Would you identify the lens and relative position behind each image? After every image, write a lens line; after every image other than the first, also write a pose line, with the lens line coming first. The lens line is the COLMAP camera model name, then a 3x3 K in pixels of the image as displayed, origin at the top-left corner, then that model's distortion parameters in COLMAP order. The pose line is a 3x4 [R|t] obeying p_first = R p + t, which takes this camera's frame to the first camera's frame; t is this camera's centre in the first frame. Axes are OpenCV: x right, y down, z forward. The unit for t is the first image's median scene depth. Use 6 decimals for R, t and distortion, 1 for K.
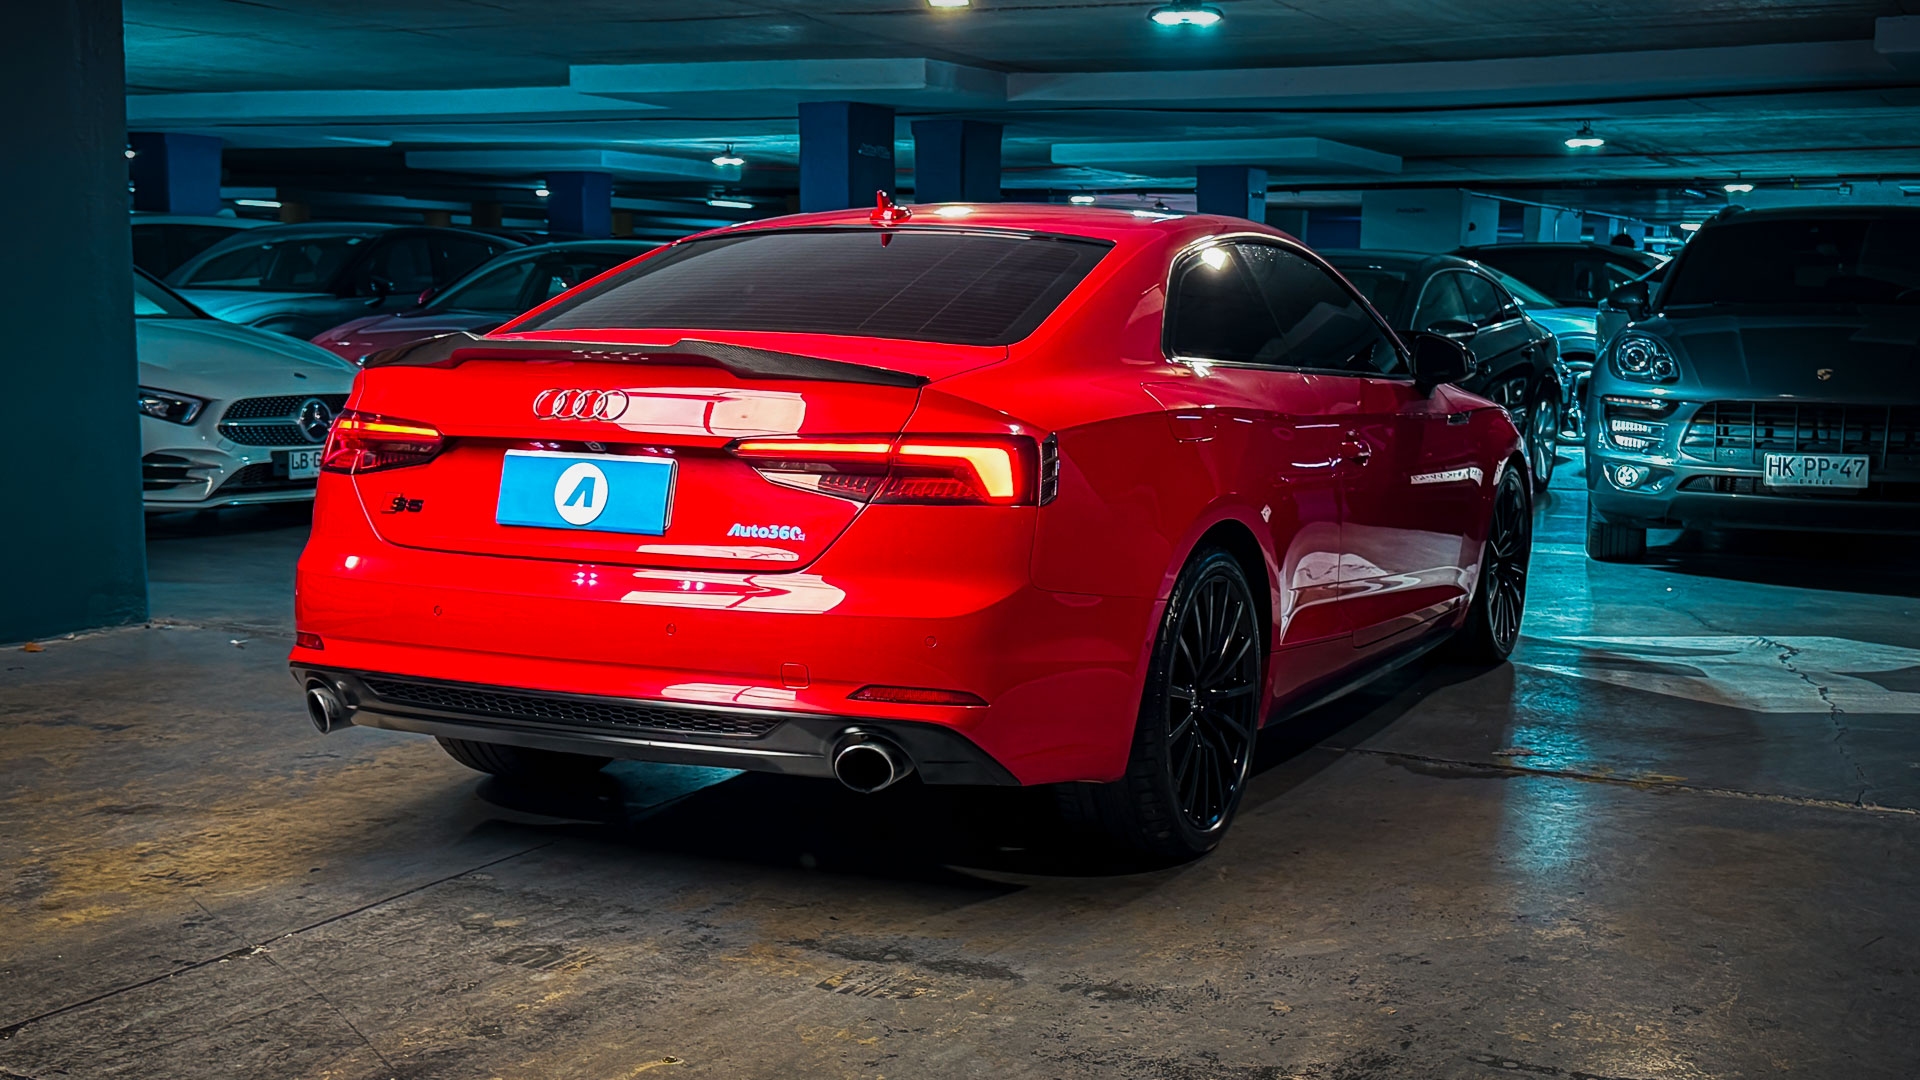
lens RADIAL K [[2251.3, 0, 1041.5], [0, 2251.3, 577.7], [0, 0, 1]] dist [0.119935, 0.000000]
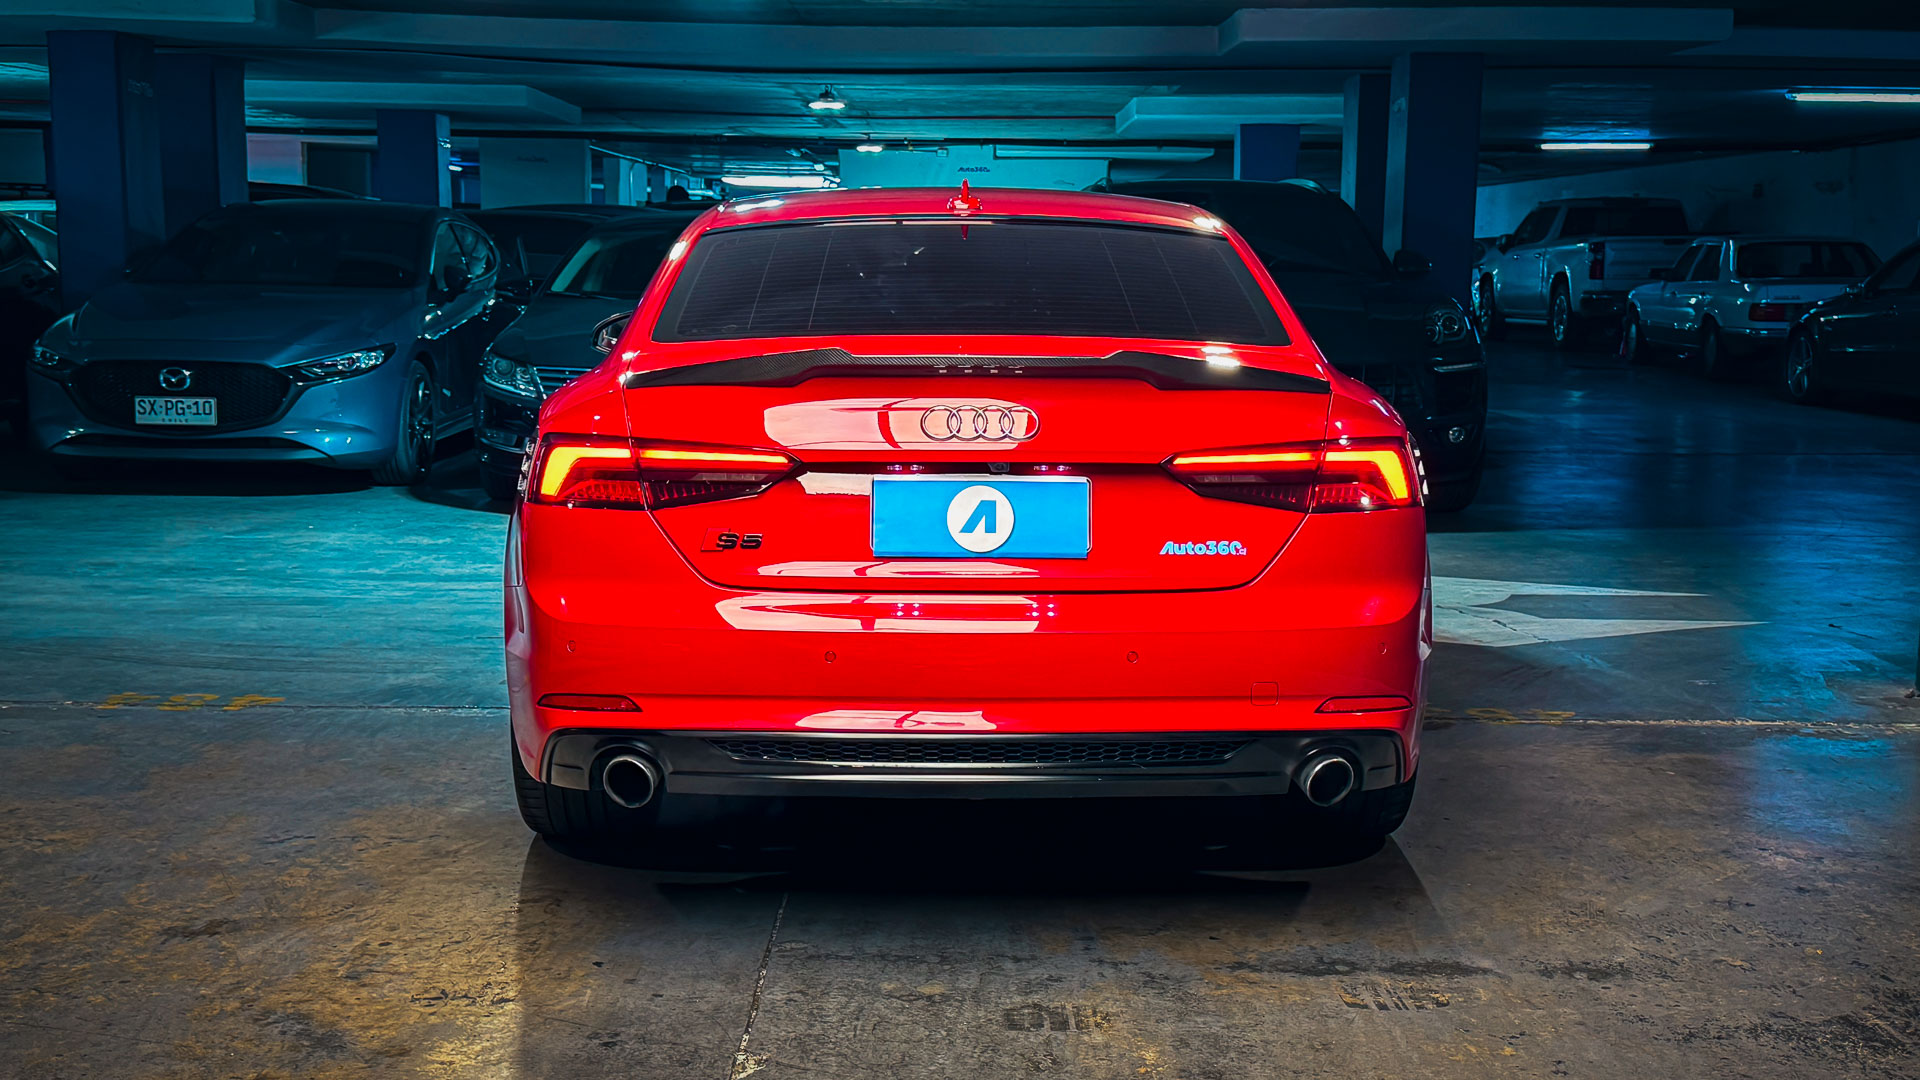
lens RADIAL K [[2251.3, 0, 992.9], [0, 2251.3, 604.6], [0, 0, 1]] dist [0.119935, 0.000000]
pose [[0.894605, -0.074094, 0.440673, -0.600902], [0.058065, 0.997072, 0.049768, -0.047331], [-0.443070, -0.018935, 0.896287, 0.171084]]
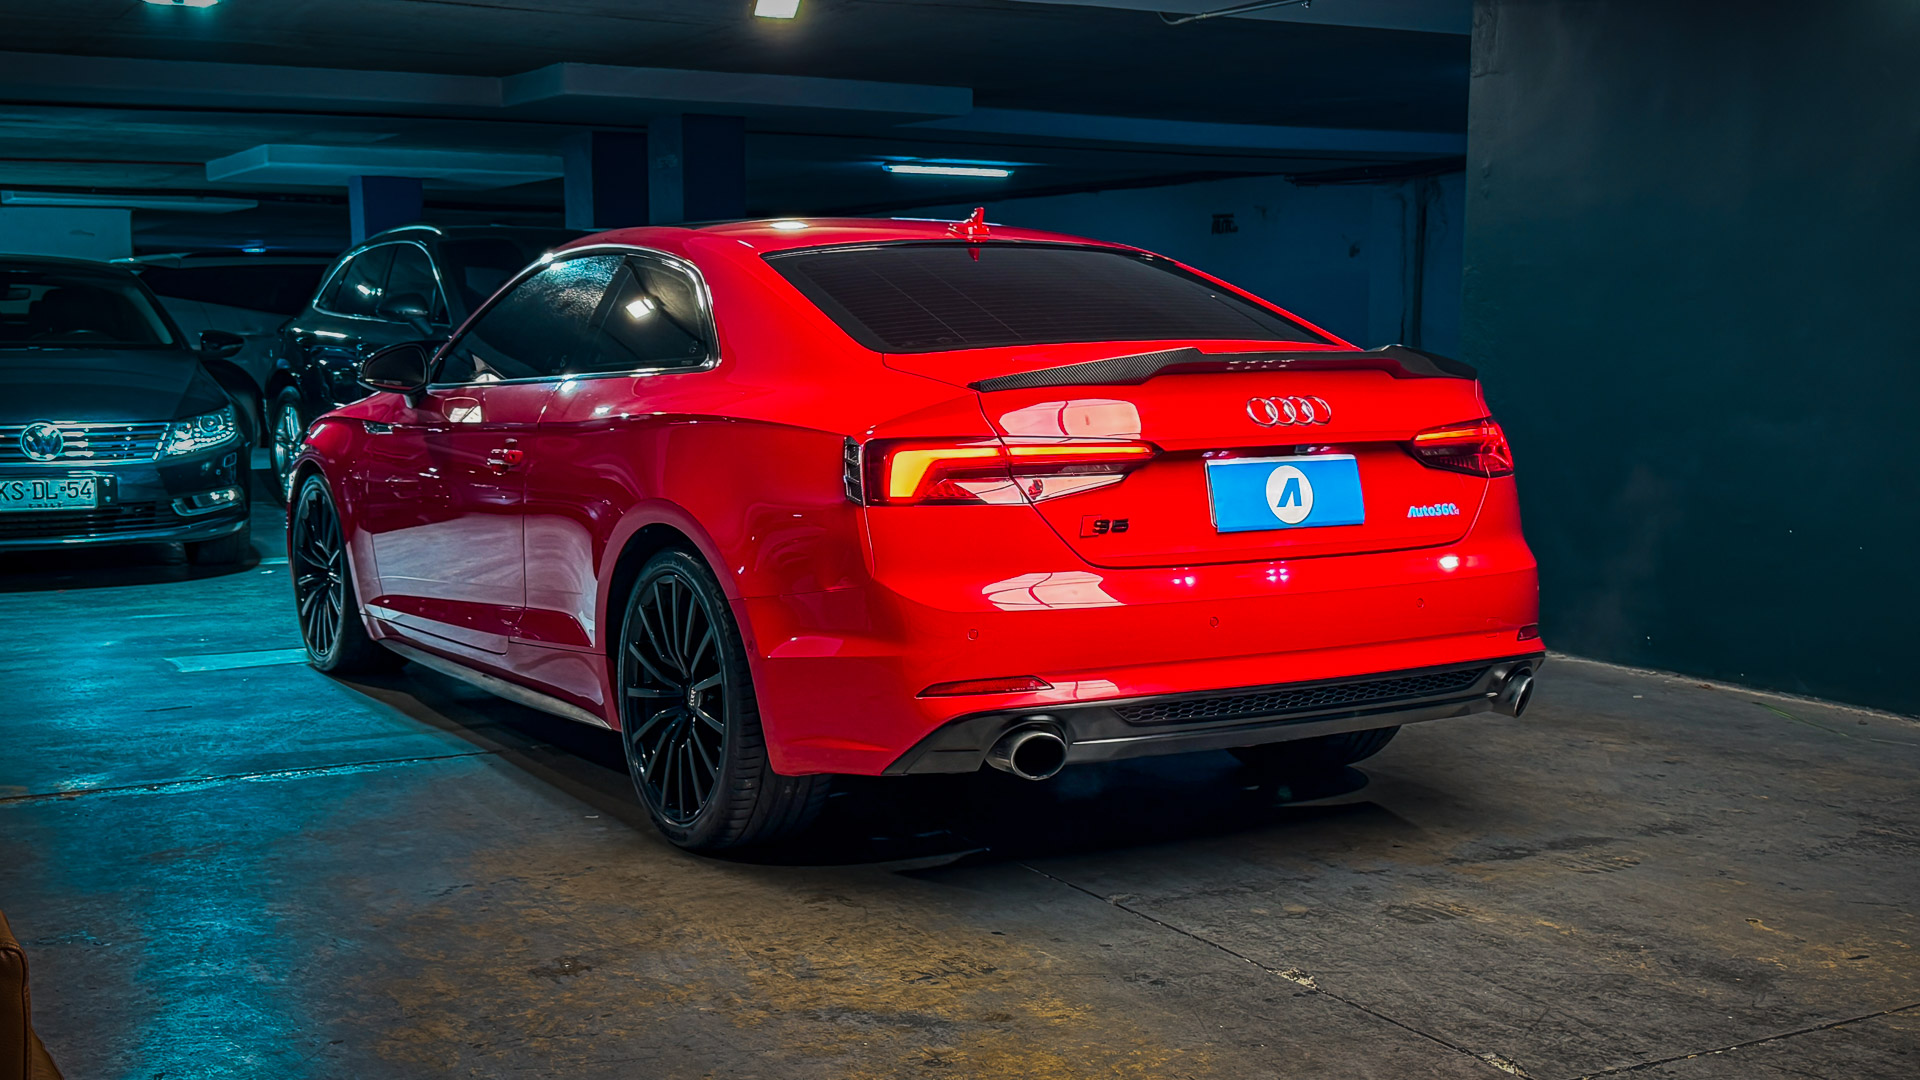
lens RADIAL K [[2251.3, 0, 986.6], [0, 2251.3, 521.7], [0, 0, 1]] dist [0.119935, 0.000000]
pose [[0.558272, -0.090091, 0.824752, -1.150552], [0.113042, 0.993076, 0.031959, -0.073774], [-0.821921, 0.075390, 0.564591, 0.512860]]
